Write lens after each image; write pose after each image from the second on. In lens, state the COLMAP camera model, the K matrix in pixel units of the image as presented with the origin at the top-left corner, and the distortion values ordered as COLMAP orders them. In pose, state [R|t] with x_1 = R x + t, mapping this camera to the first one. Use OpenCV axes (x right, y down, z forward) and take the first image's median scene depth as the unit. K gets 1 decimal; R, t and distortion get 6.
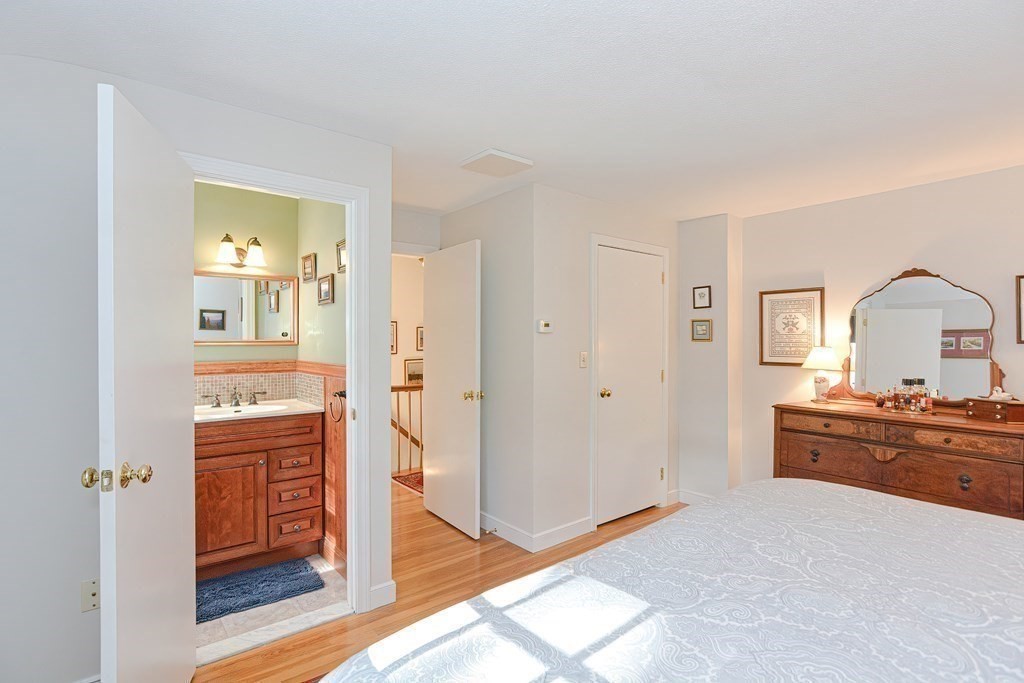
lens RADIAL K [[500.5, 0, 508.7], [0, 500.5, 342.8], [0, 0, 1]] dist [-0.019291, 0.007380]
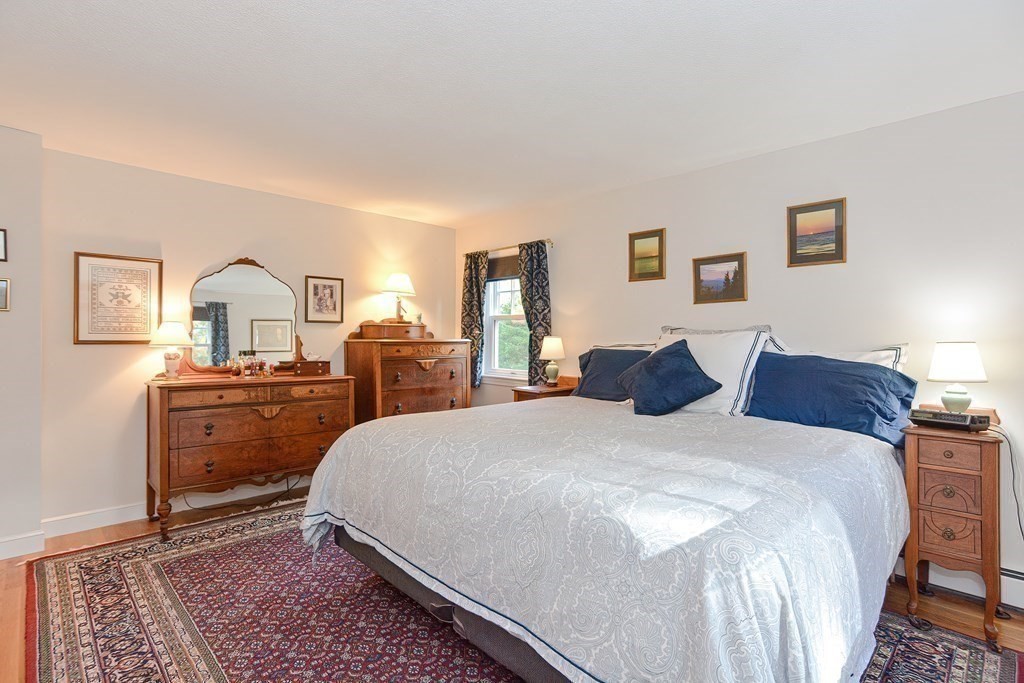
lens RADIAL K [[500.5, 0, 512.6], [0, 500.5, 341.3], [0, 0, 1]] dist [-0.019291, 0.007380]
pose [[-0.106451, -0.006243, 0.994298, -0.430537], [-0.002450, 0.999979, 0.006016, 0.040580], [-0.994315, -0.001795, -0.106464, 0.480448]]
